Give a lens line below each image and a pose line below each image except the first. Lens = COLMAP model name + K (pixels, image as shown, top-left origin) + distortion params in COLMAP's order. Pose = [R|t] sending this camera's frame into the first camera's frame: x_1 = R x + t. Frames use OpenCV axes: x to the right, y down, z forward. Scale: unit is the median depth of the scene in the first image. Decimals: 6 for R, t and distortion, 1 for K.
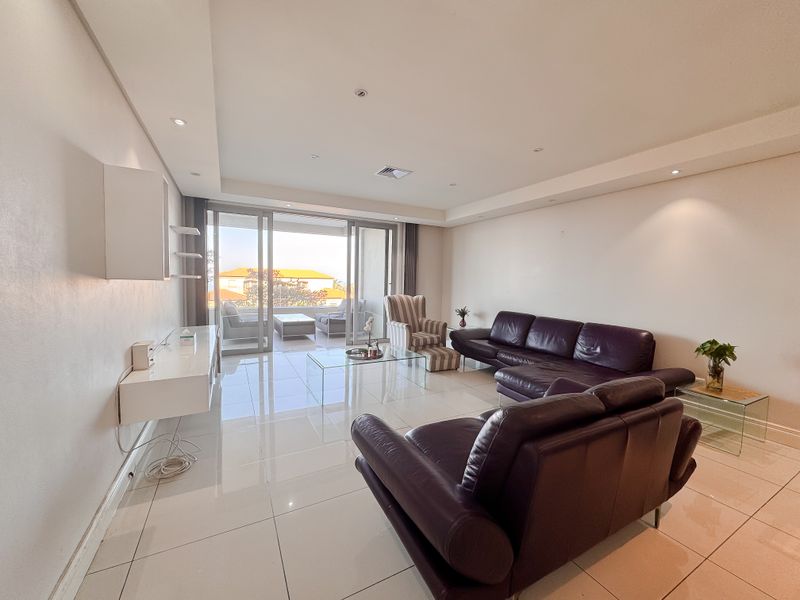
lens RADIAL K [[318.8, 0, 400.0], [0, 318.8, 300.0], [0, 0, 1]] dist [-0.001329, -0.000395]
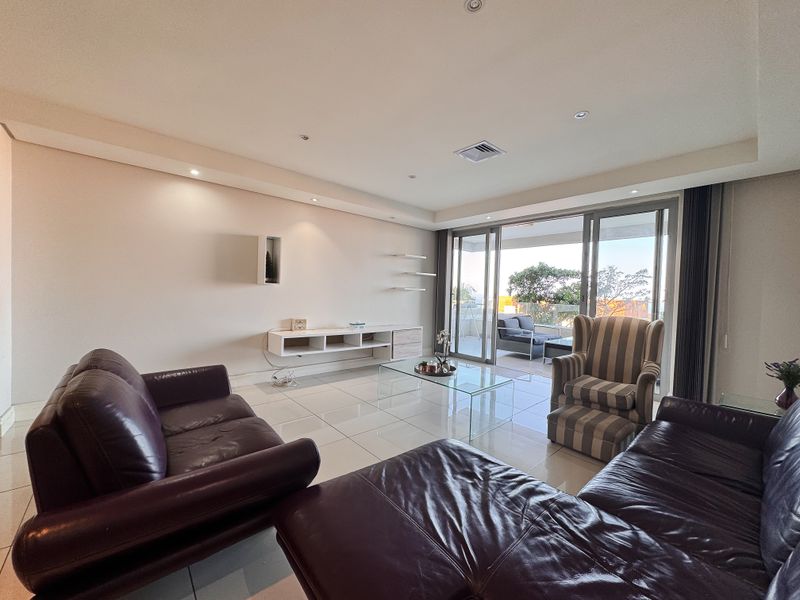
lens RADIAL K [[318.8, 0, 400.0], [0, 318.8, 300.0], [0, 0, 1]] dist [-0.001329, -0.000395]
pose [[0.220826, 0.008246, -0.975278, 0.524946], [-0.083609, 0.996443, -0.010506, -0.005967], [0.971723, 0.083862, 0.220730, 0.486579]]
